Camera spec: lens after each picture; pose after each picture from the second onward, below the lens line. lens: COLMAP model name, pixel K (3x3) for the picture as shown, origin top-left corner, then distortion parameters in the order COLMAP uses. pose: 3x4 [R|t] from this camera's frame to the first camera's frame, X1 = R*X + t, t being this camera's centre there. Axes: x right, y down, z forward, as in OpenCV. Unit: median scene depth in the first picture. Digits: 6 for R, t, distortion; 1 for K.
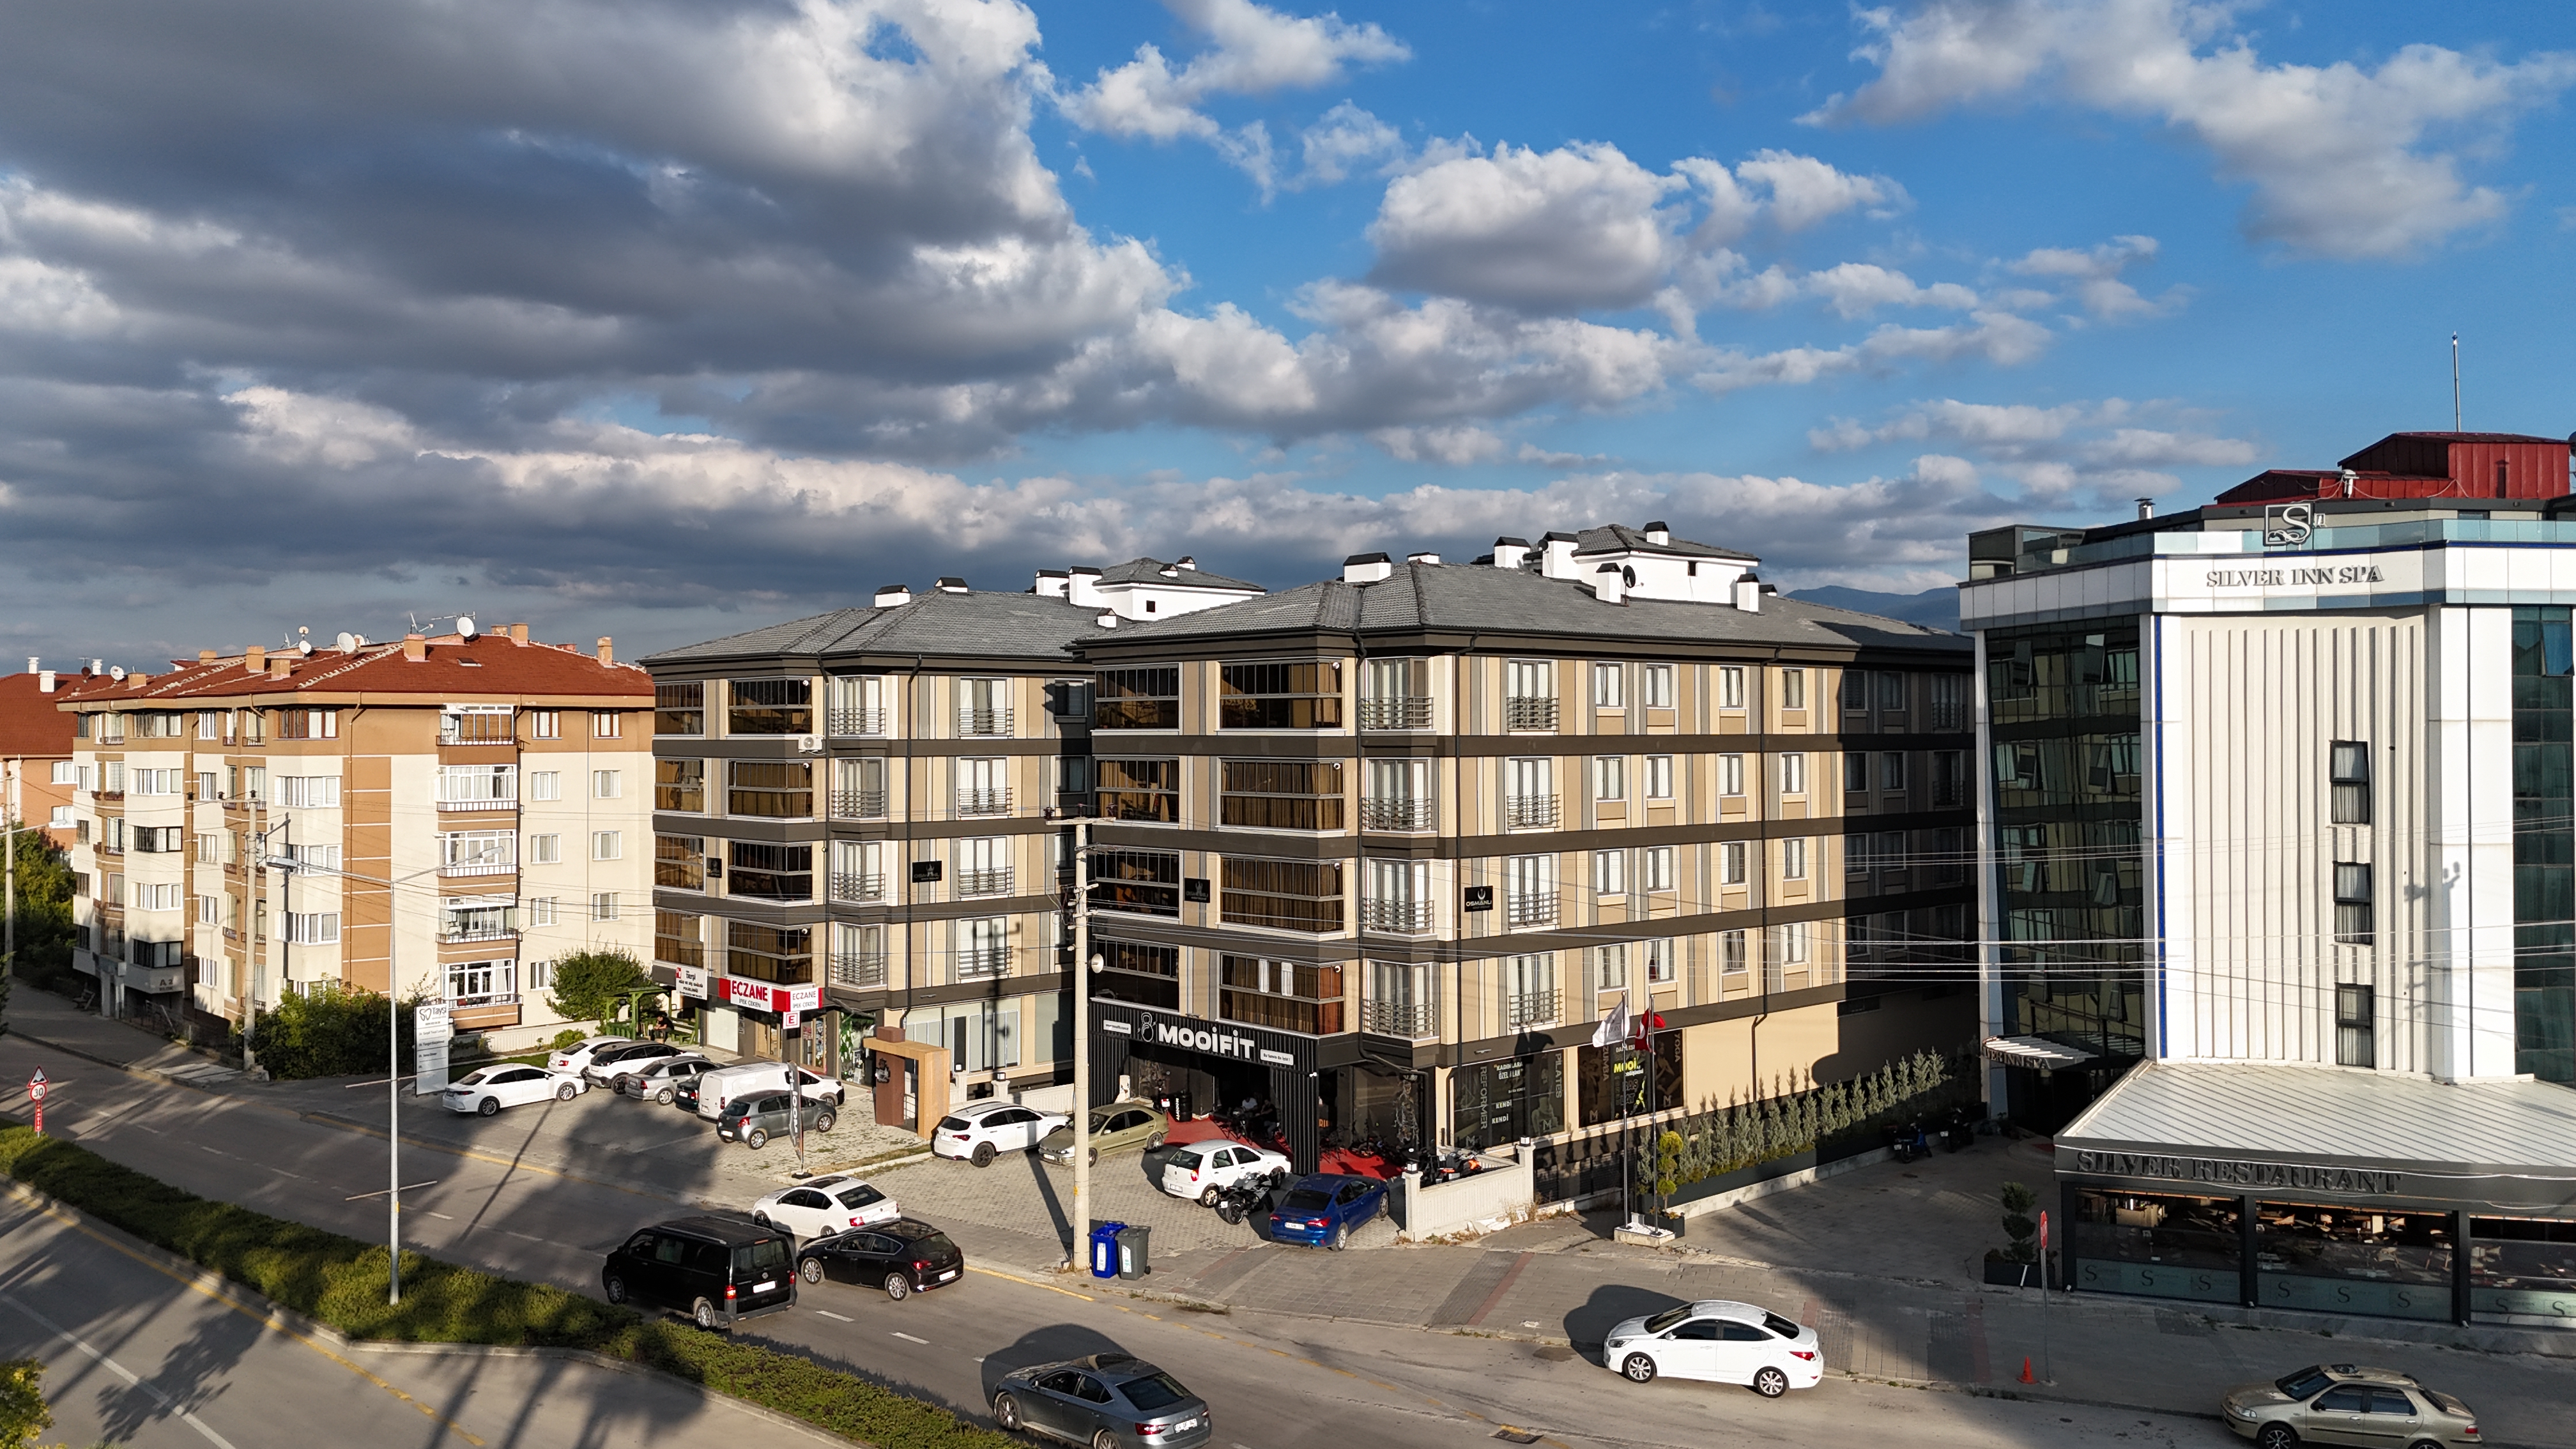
lens RADIAL K [[1885.7, 0, 1294.4], [0, 1885.7, 719.3], [0, 0, 1]] dist [0.085361, -0.082963]
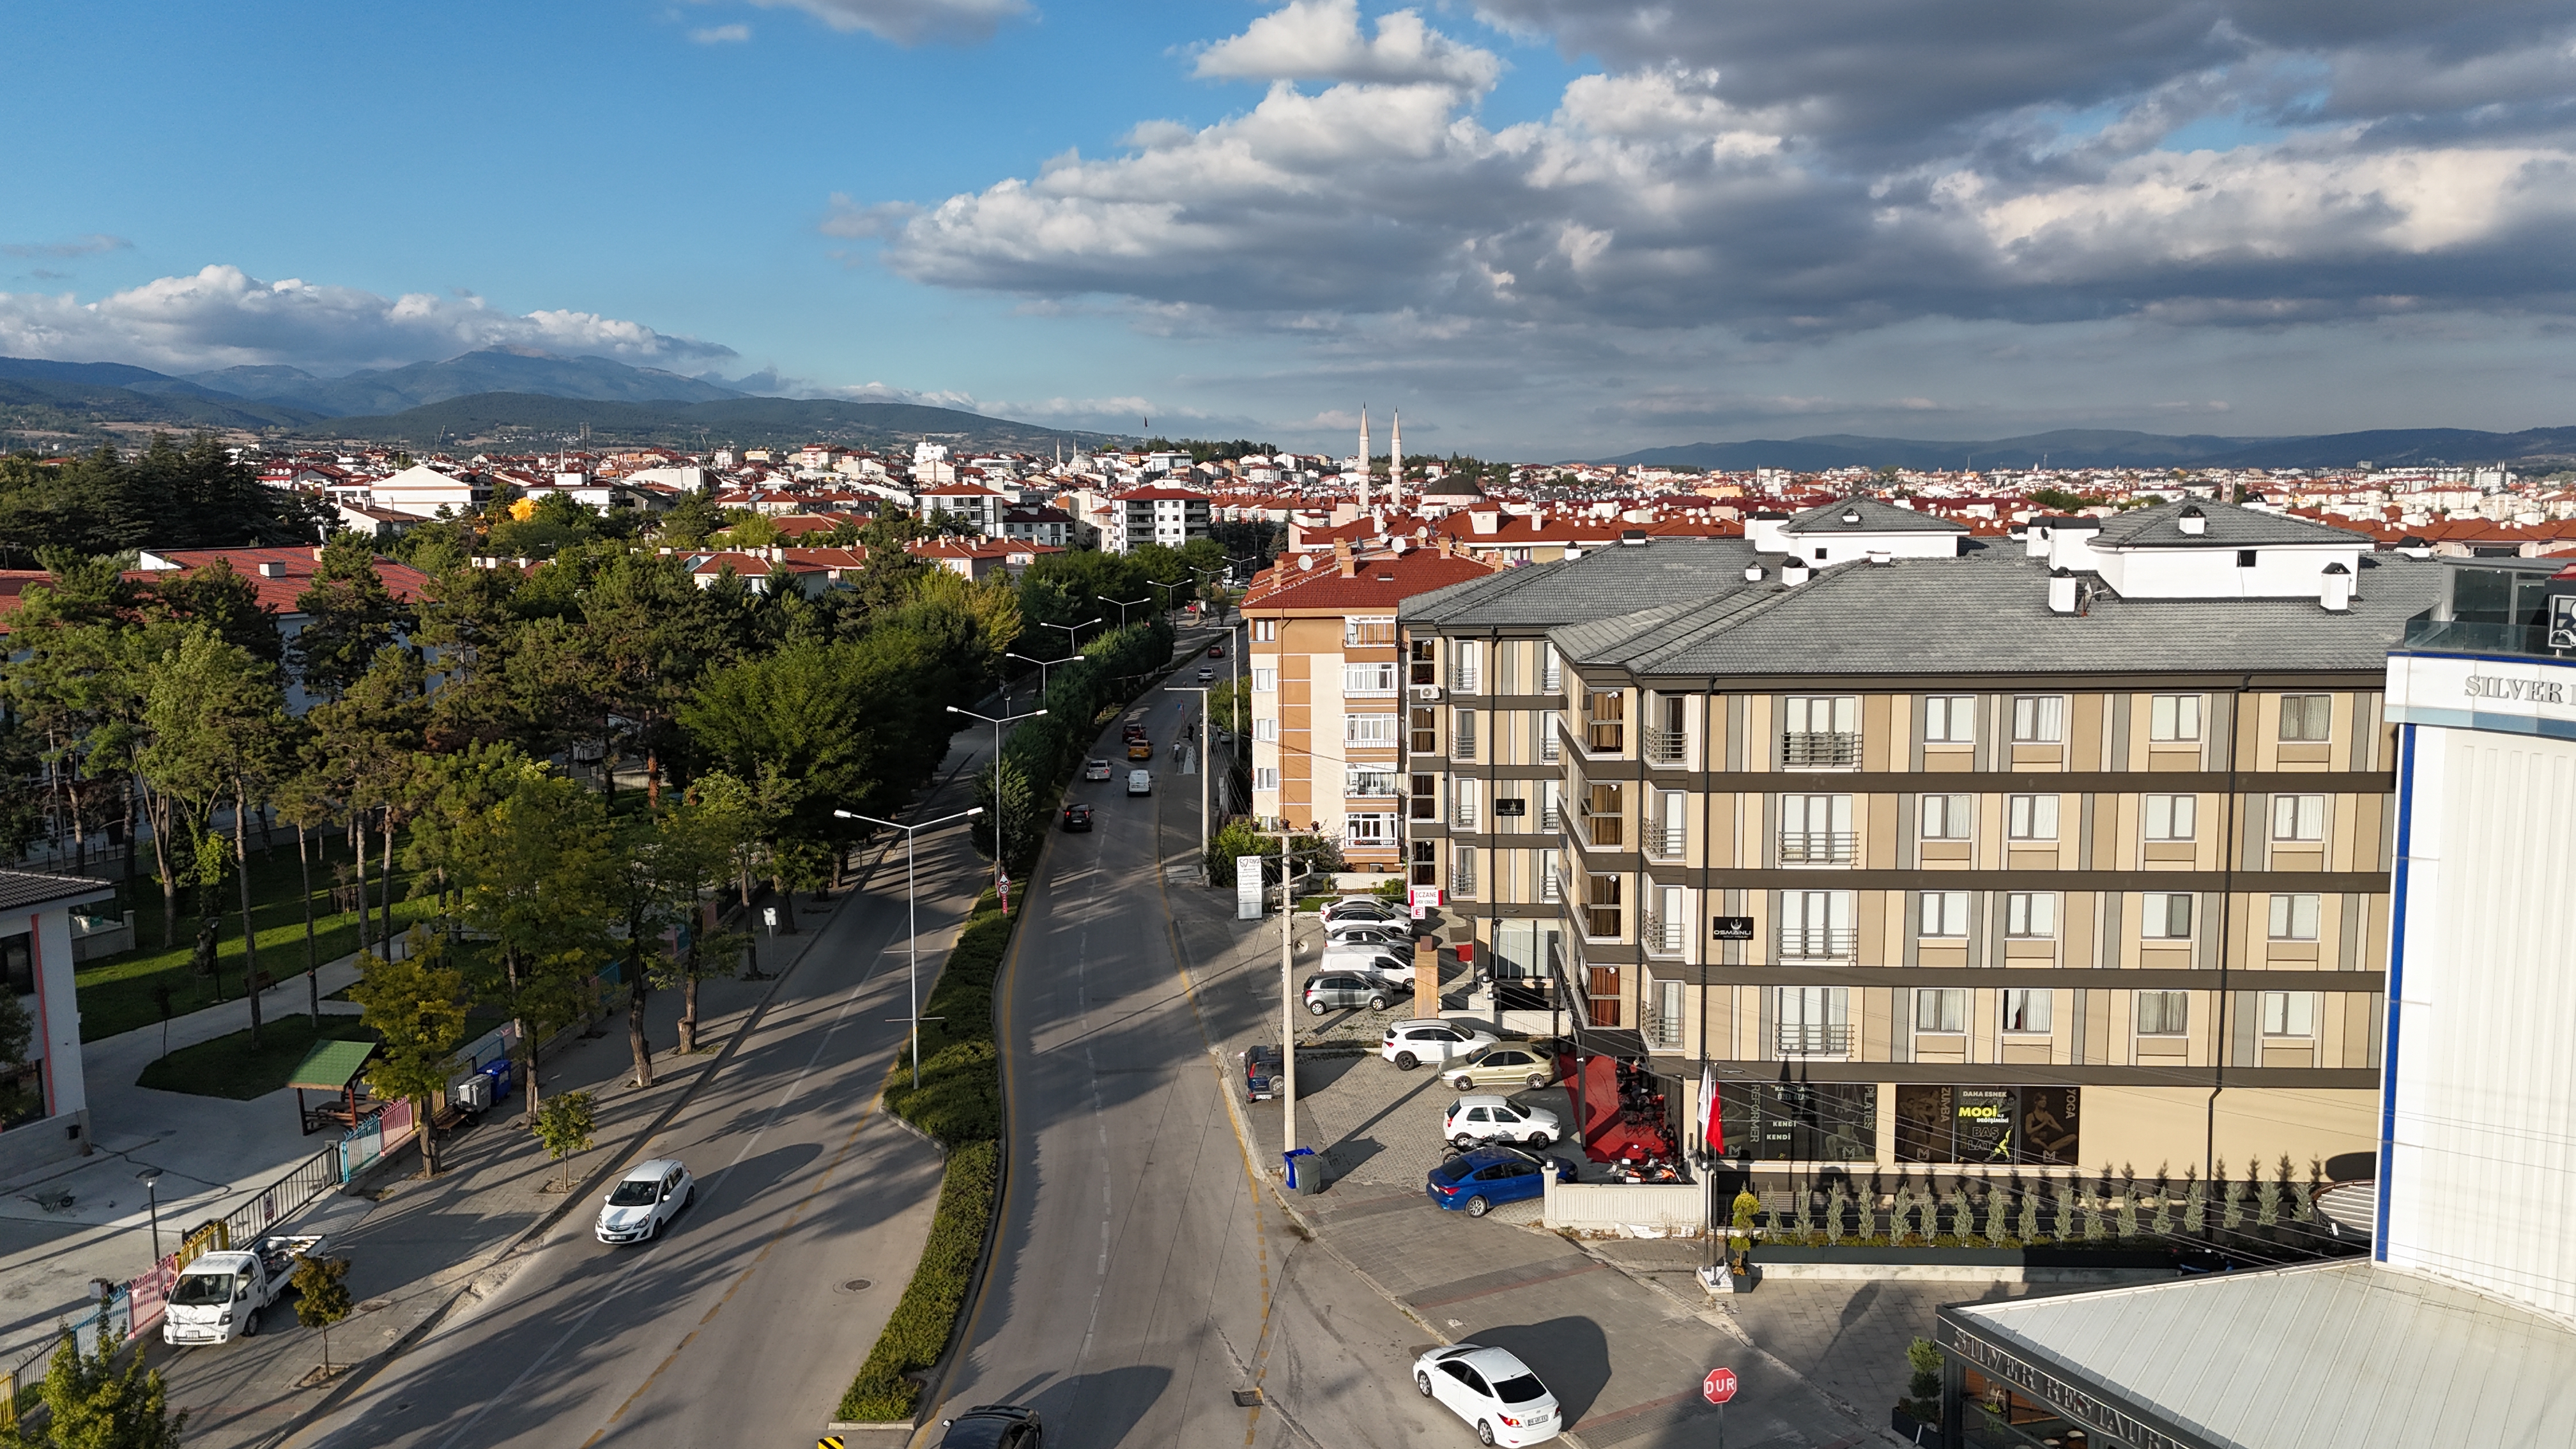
lens RADIAL K [[1885.7, 0, 1300.6], [0, 1885.7, 722.9], [0, 0, 1]] dist [0.085361, -0.082963]
pose [[0.709022, 0.084868, -0.700061, 0.592446], [0.011832, 0.991160, 0.132142, -0.143238], [0.705087, -0.101974, 0.701750, 0.104380]]
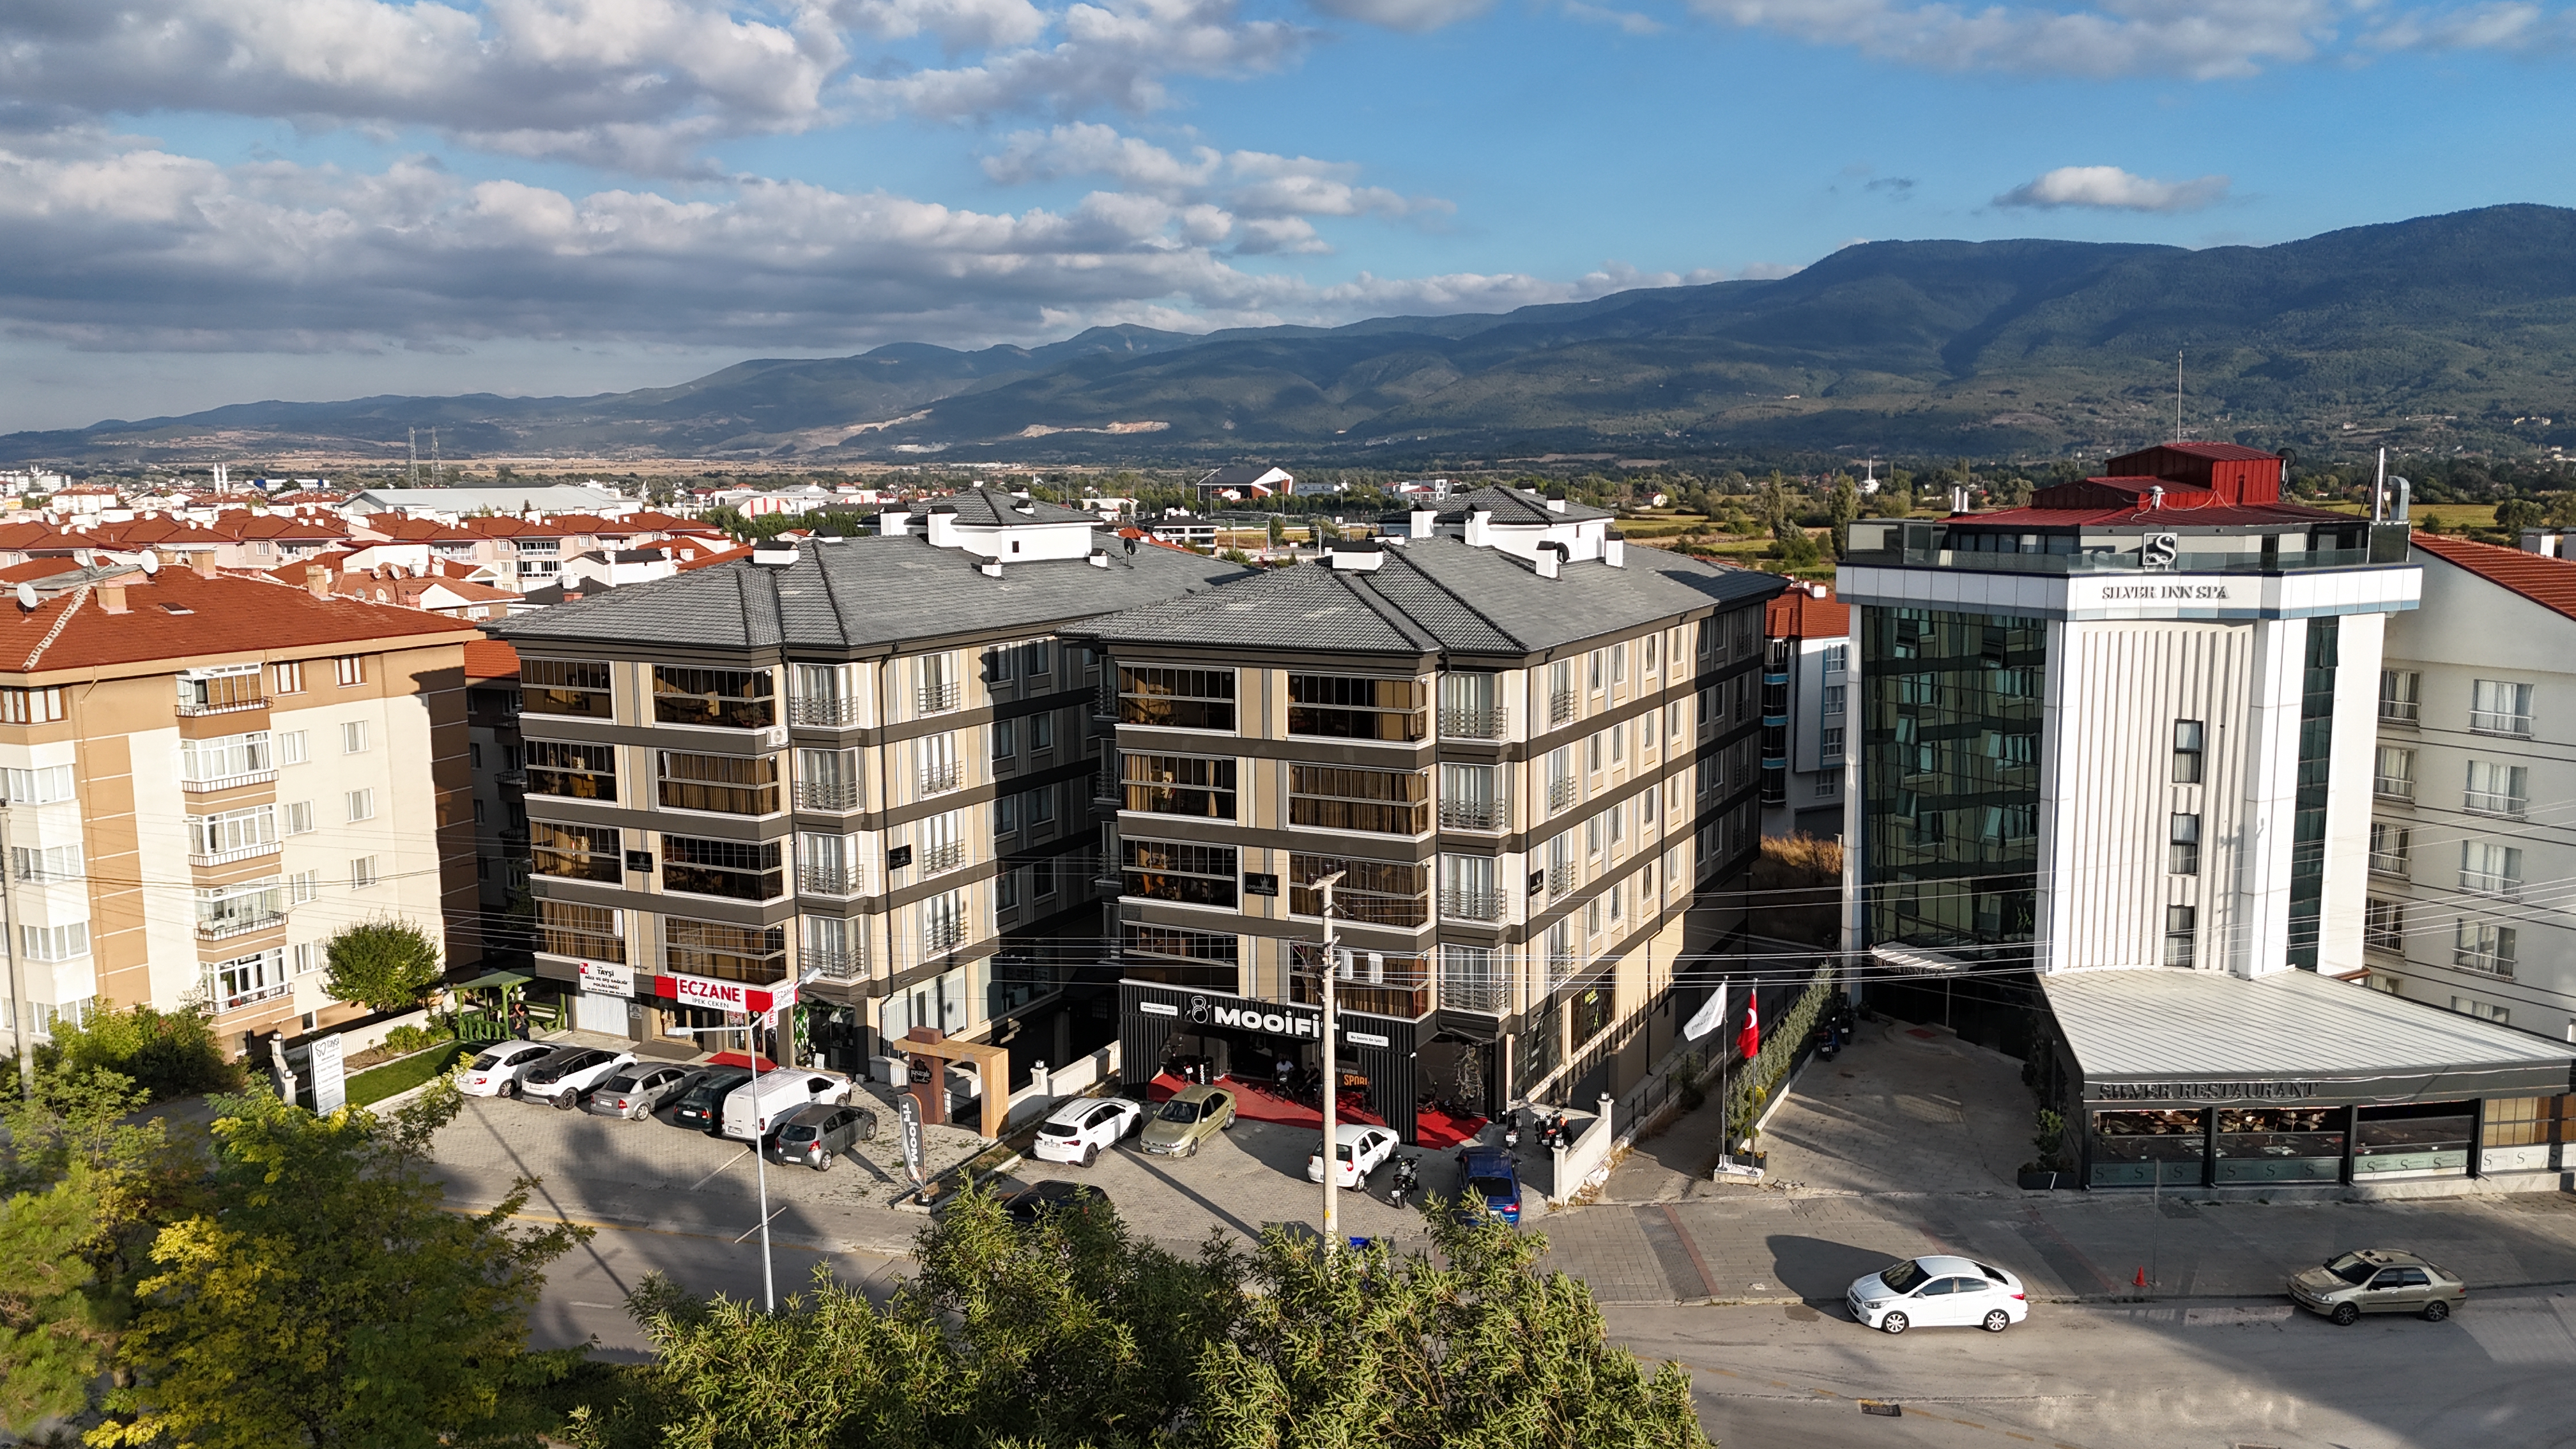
lens RADIAL K [[1885.7, 0, 1296.2], [0, 1885.7, 717.1], [0, 0, 1]] dist [0.085361, -0.082963]
pose [[0.935355, -0.051316, 0.349967, -0.384546], [0.003068, 0.990560, 0.137048, -0.141667], [-0.353696, -0.127115, 0.926683, 0.025942]]
